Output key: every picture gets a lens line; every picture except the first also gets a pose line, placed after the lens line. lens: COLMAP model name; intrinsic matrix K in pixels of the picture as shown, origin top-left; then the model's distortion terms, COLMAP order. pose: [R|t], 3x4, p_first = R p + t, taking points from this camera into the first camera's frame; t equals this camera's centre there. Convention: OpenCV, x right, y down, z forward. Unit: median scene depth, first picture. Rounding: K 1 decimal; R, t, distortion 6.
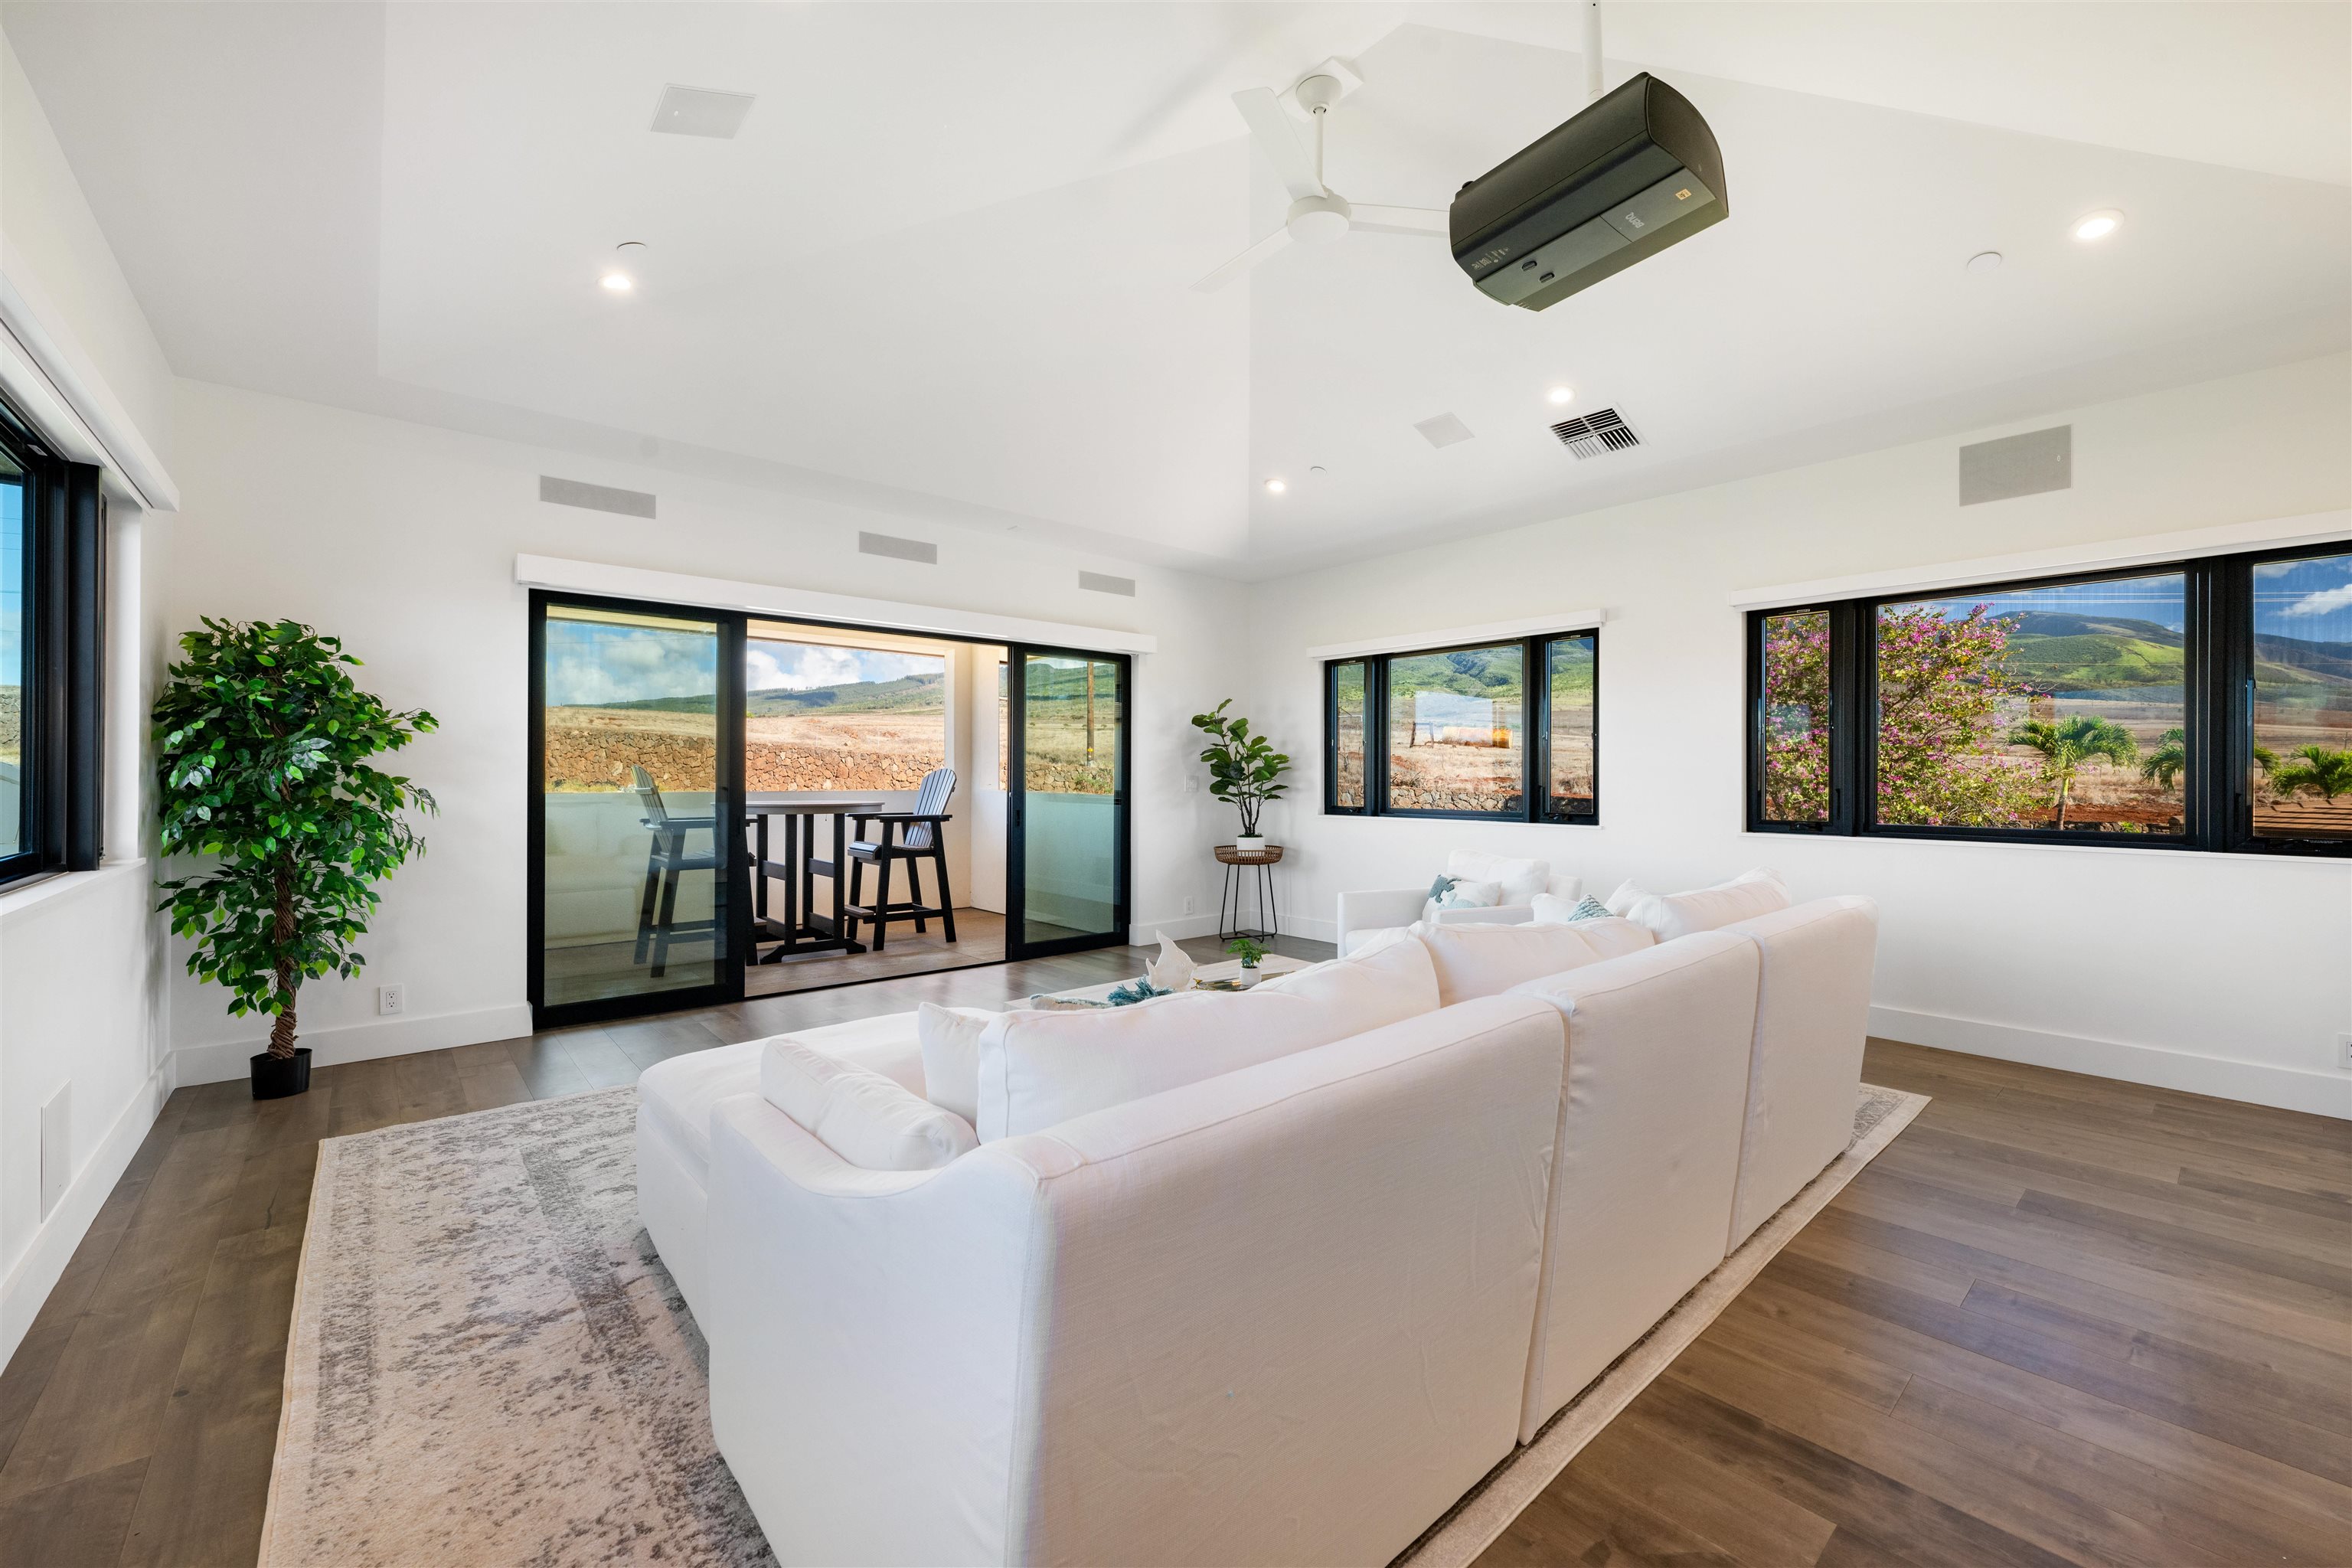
lens RADIAL K [[942.9, 0, 1183.3], [0, 942.9, 779.1], [0, 0, 1]] dist [0.002636, 0.000188]
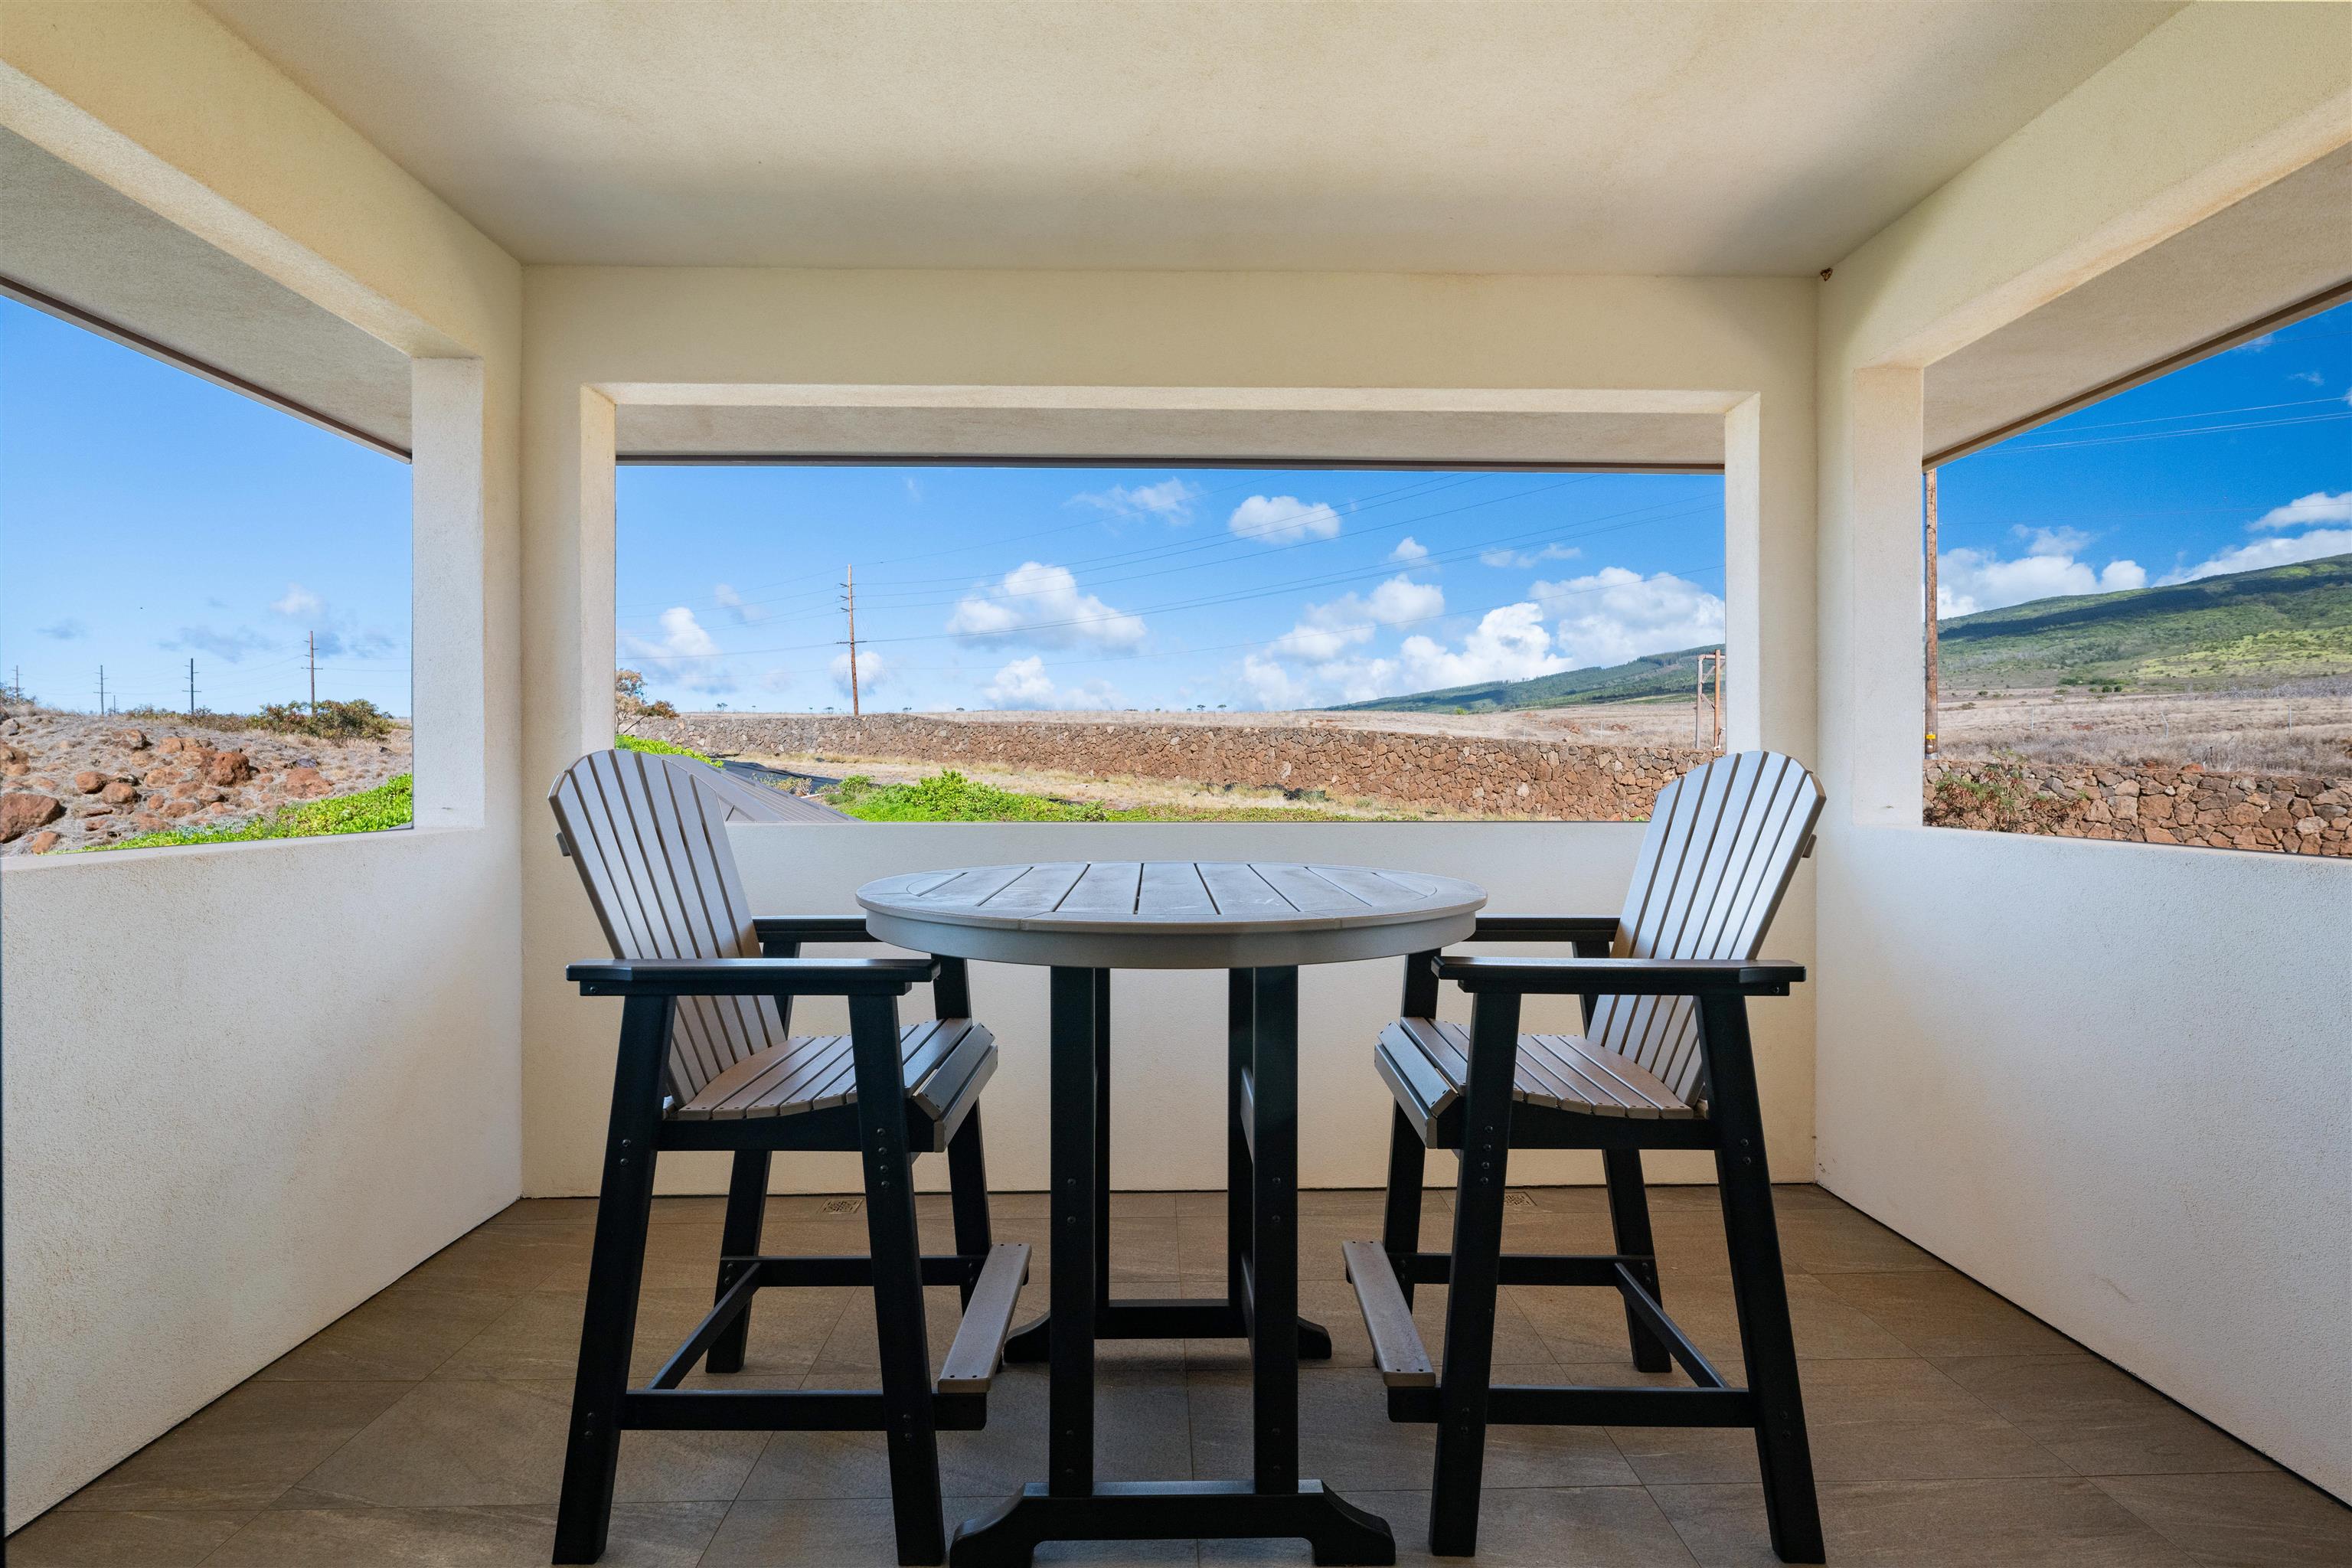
lens RADIAL K [[1073.8, 0, 1178.3], [0, 1073.8, 780.2], [0, 0, 1]] dist [0.001328, 0.000044]
pose [[0.770200, -0.001011, -0.637801, -0.050483], [0.000505, 0.999999, -0.000975, -0.000996], [0.637802, 0.000429, 0.770200, 0.183102]]
